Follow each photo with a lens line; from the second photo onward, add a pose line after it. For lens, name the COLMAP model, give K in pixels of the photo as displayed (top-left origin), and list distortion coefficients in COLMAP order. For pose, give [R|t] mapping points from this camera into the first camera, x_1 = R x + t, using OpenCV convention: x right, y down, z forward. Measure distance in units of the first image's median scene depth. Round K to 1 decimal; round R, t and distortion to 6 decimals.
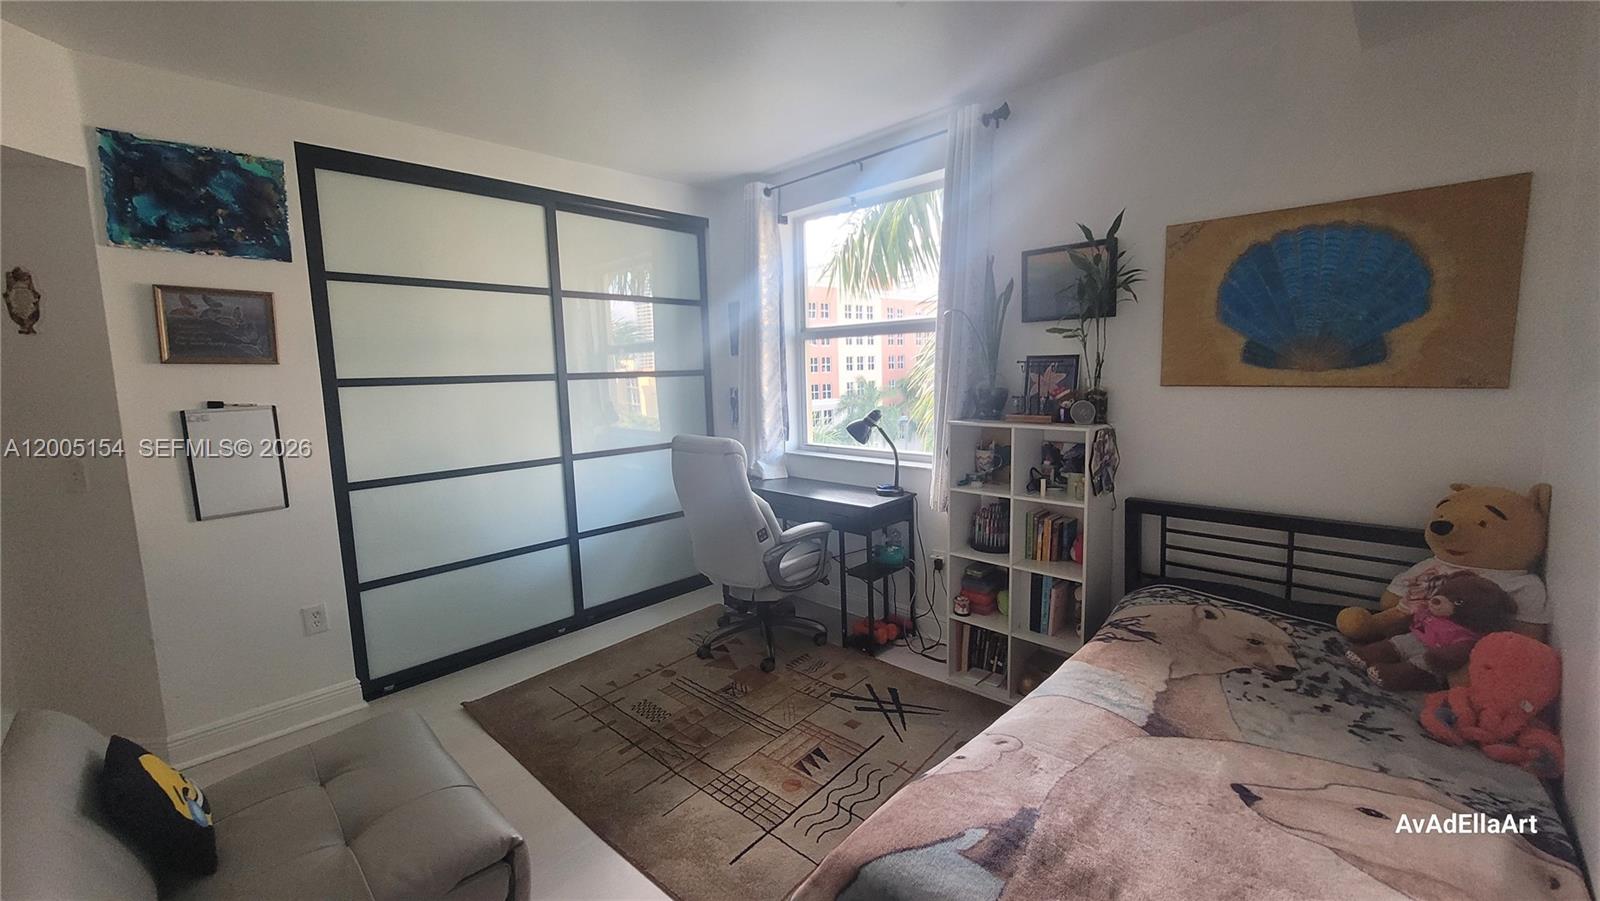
lens RADIAL K [[622.7, 0, 807.6], [0, 622.7, 434.5], [0, 0, 1]] dist [-0.000344, -0.000825]
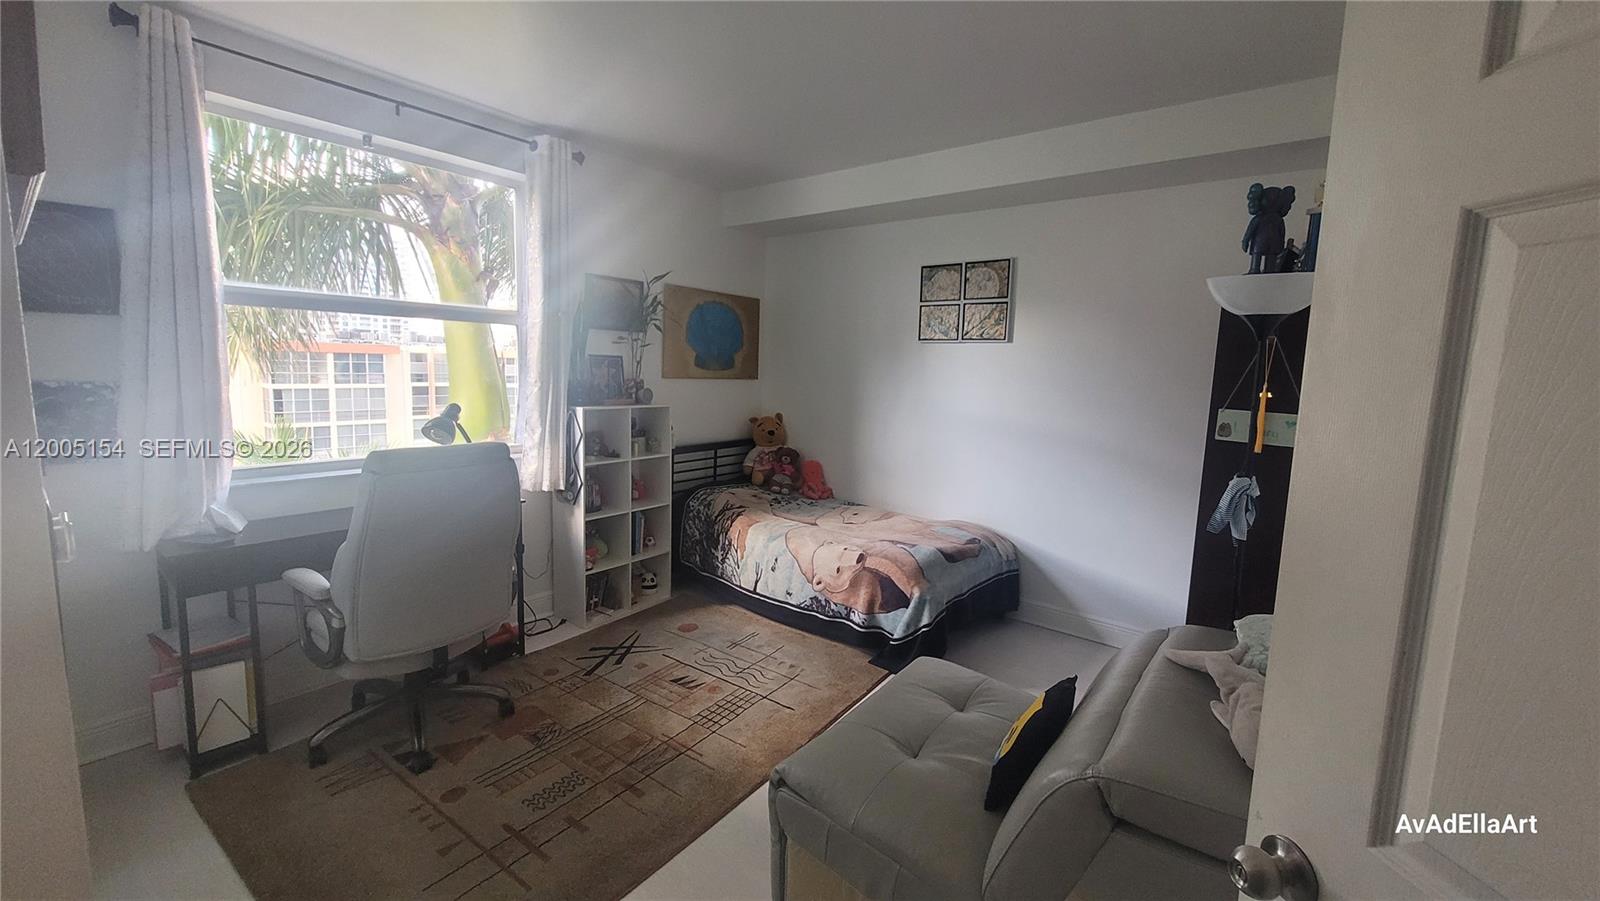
lens RADIAL K [[622.7, 0, 812.7], [0, 622.7, 435.6], [0, 0, 1]] dist [-0.000344, -0.000825]
pose [[-0.115664, -0.085929, 0.989565, -1.047670], [0.080569, 0.992157, 0.095571, -0.048560], [-0.990015, 0.090782, -0.107834, 0.741038]]
